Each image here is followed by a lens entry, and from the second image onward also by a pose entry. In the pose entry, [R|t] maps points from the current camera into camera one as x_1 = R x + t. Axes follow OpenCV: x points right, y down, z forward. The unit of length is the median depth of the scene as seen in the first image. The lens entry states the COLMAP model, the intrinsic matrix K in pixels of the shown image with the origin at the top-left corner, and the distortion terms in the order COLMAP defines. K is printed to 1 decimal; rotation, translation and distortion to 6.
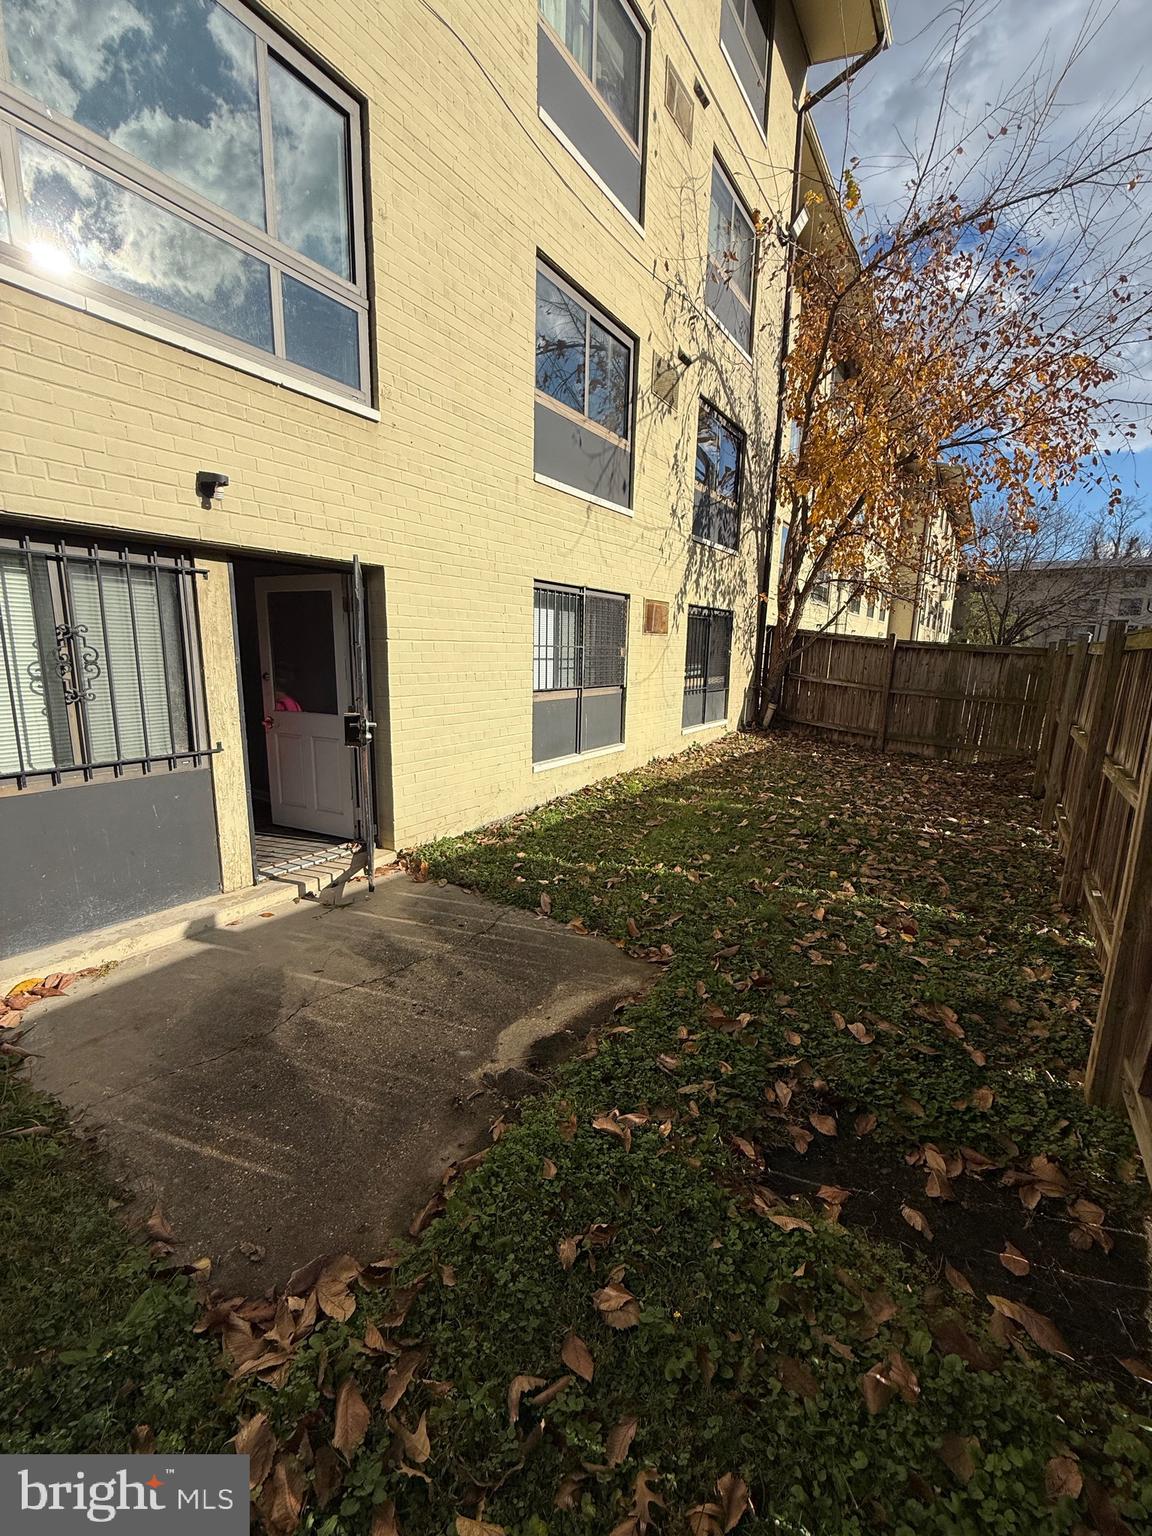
lens RADIAL K [[610.2, 0, 571.8], [0, 610.2, 766.2], [0, 0, 1]] dist [0.000080, 0.000012]
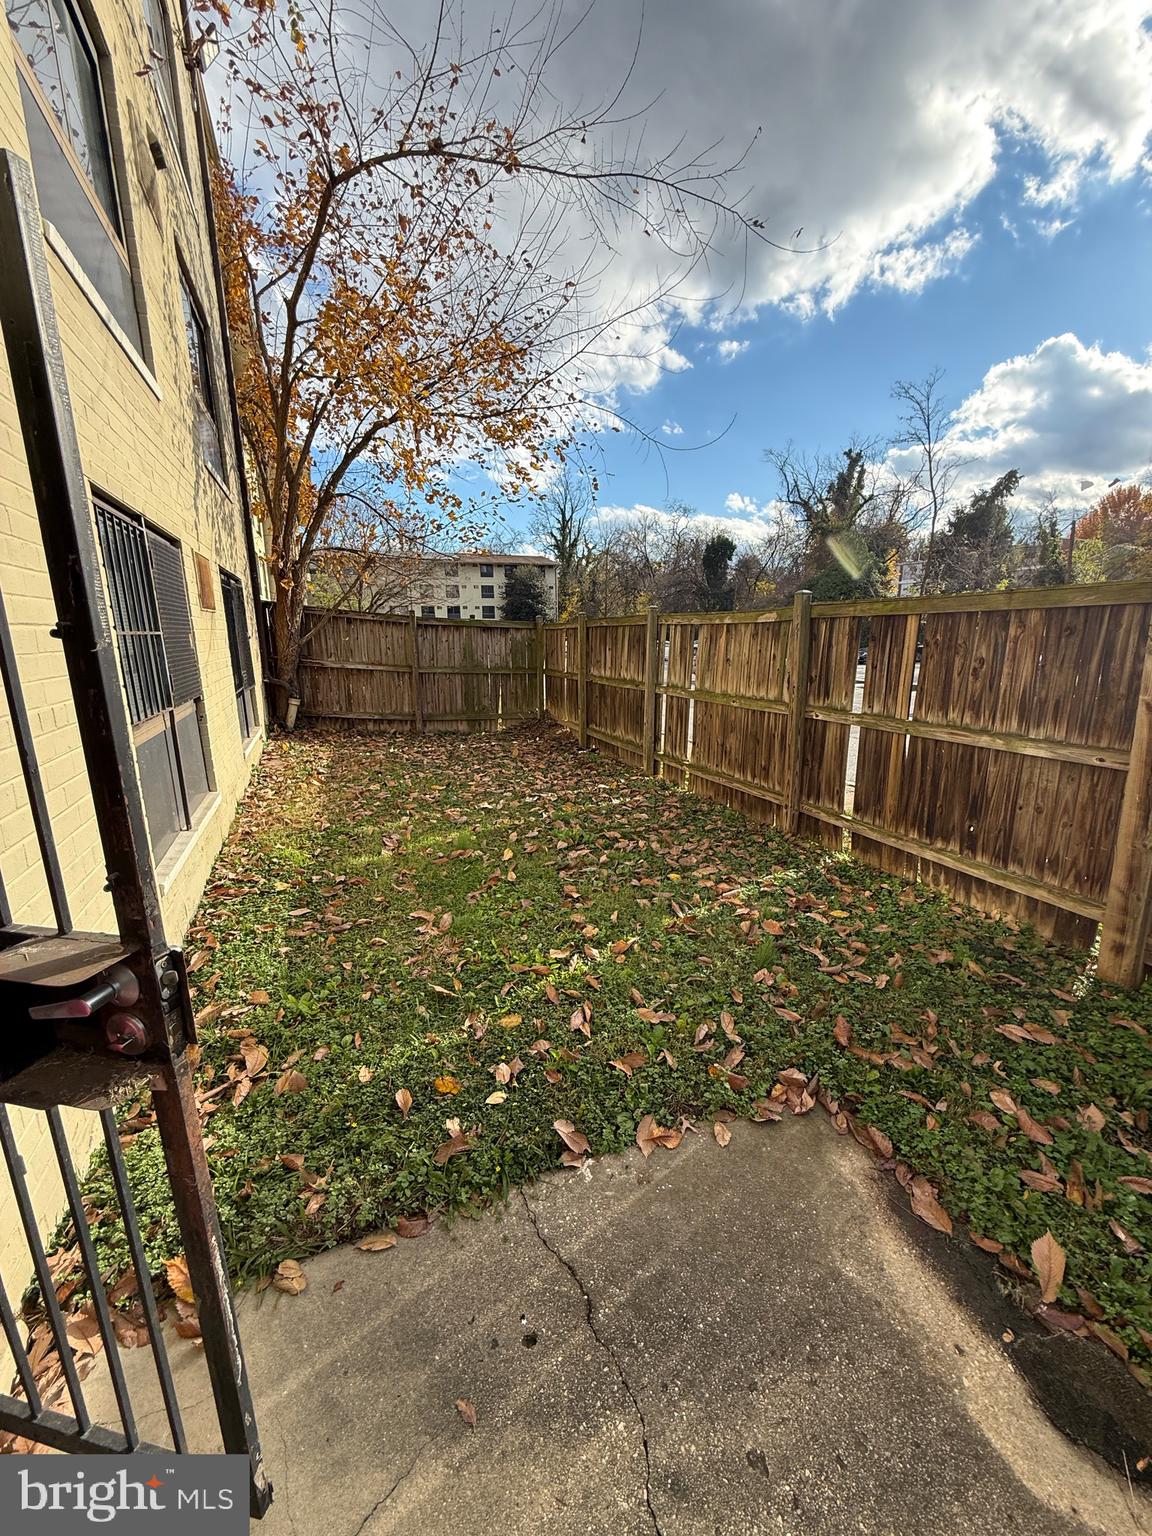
lens RADIAL K [[610.2, 0, 575.1], [0, 610.2, 766.5], [0, 0, 1]] dist [0.000080, 0.000012]
pose [[0.550702, -0.208697, 0.808191, -0.275519], [0.183893, 0.974784, 0.126412, -0.098280], [-0.814193, 0.079005, 0.575194, 0.486975]]
